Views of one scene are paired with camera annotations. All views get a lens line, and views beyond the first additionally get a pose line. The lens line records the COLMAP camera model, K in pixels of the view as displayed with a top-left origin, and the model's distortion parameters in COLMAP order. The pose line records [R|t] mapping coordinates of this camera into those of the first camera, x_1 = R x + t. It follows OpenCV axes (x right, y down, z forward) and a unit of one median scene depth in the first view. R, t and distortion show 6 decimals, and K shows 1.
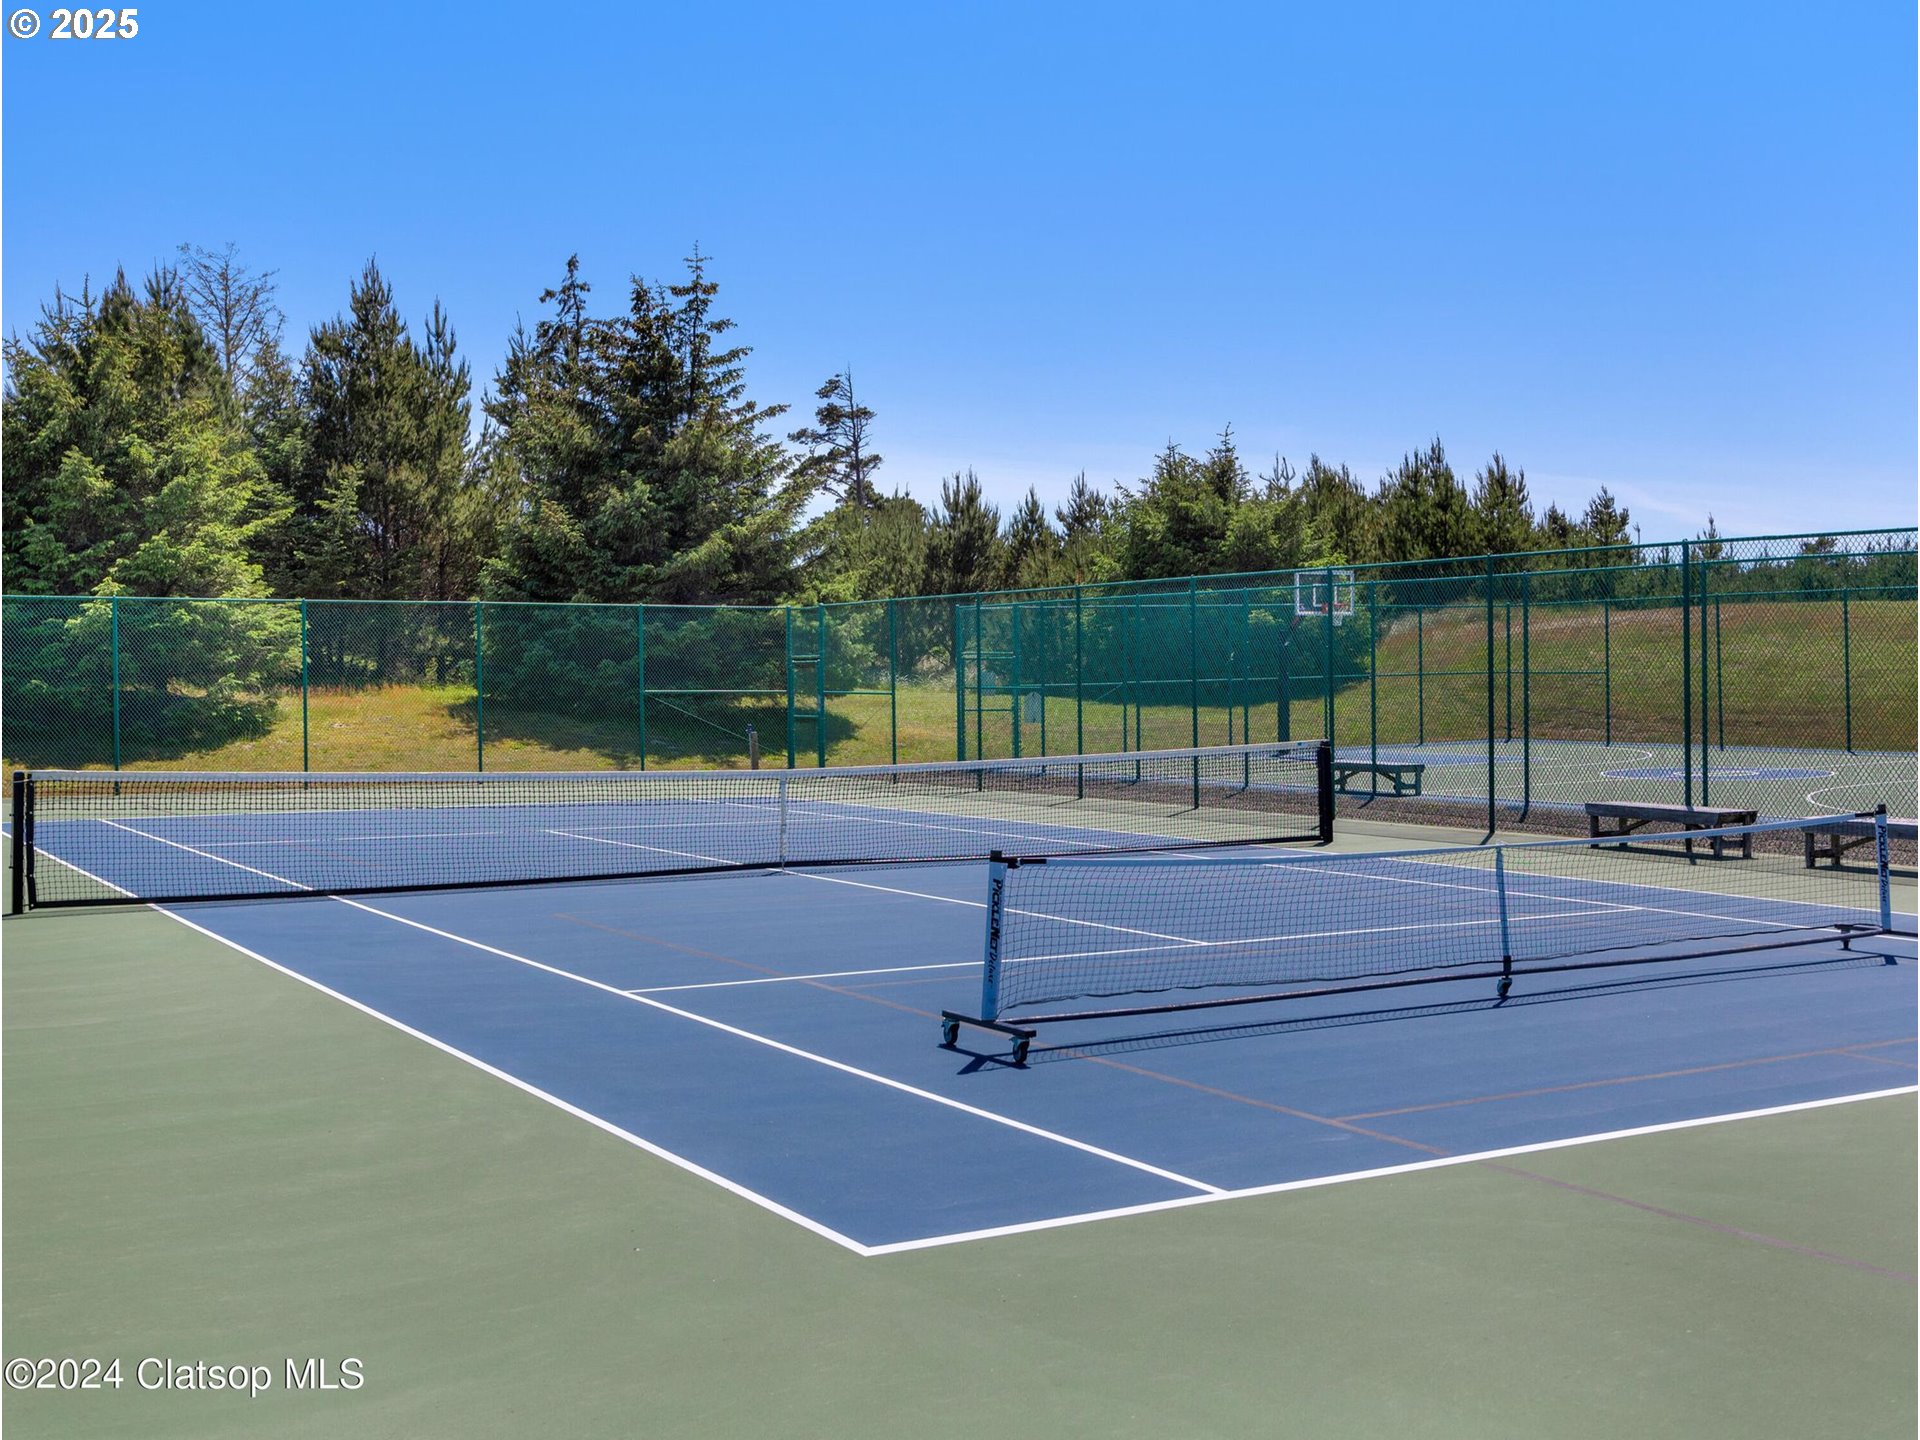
lens RADIAL K [[2137.9, 0, 960.0], [0, 2137.9, 720.0], [0, 0, 1]] dist [-0.009244, -0.004806]
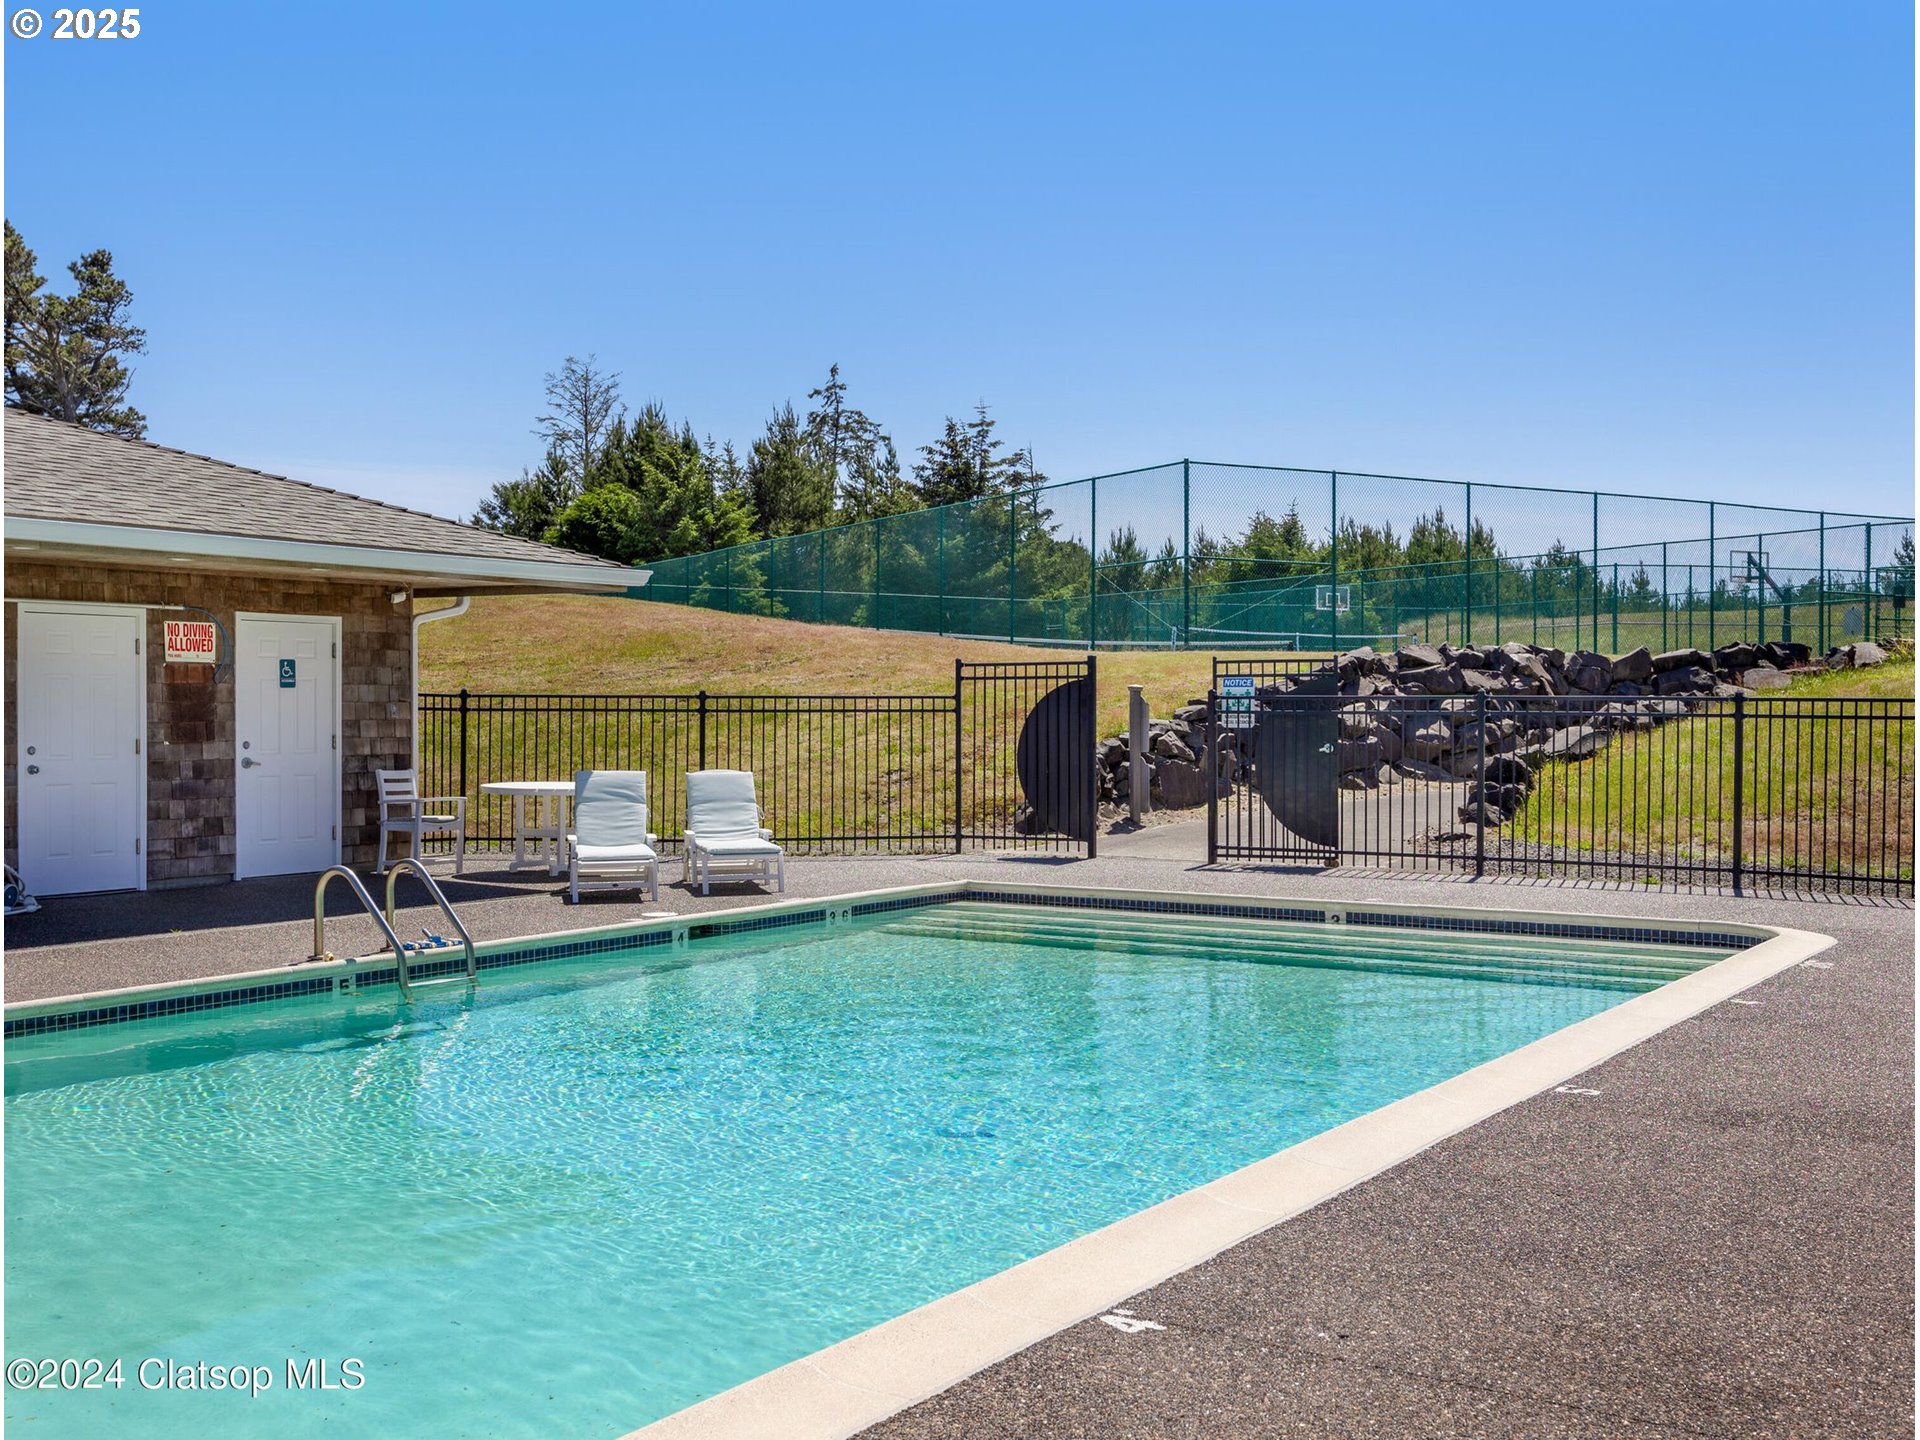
lens RADIAL K [[2137.9, 0, 960.0], [0, 2137.9, 720.0], [0, 0, 1]] dist [-0.009244, -0.004806]
pose [[0.998307, 0.014013, -0.056454, -0.030915], [-0.015078, 0.999715, -0.018484, 0.058850], [0.056179, 0.019304, 0.998234, -0.592287]]
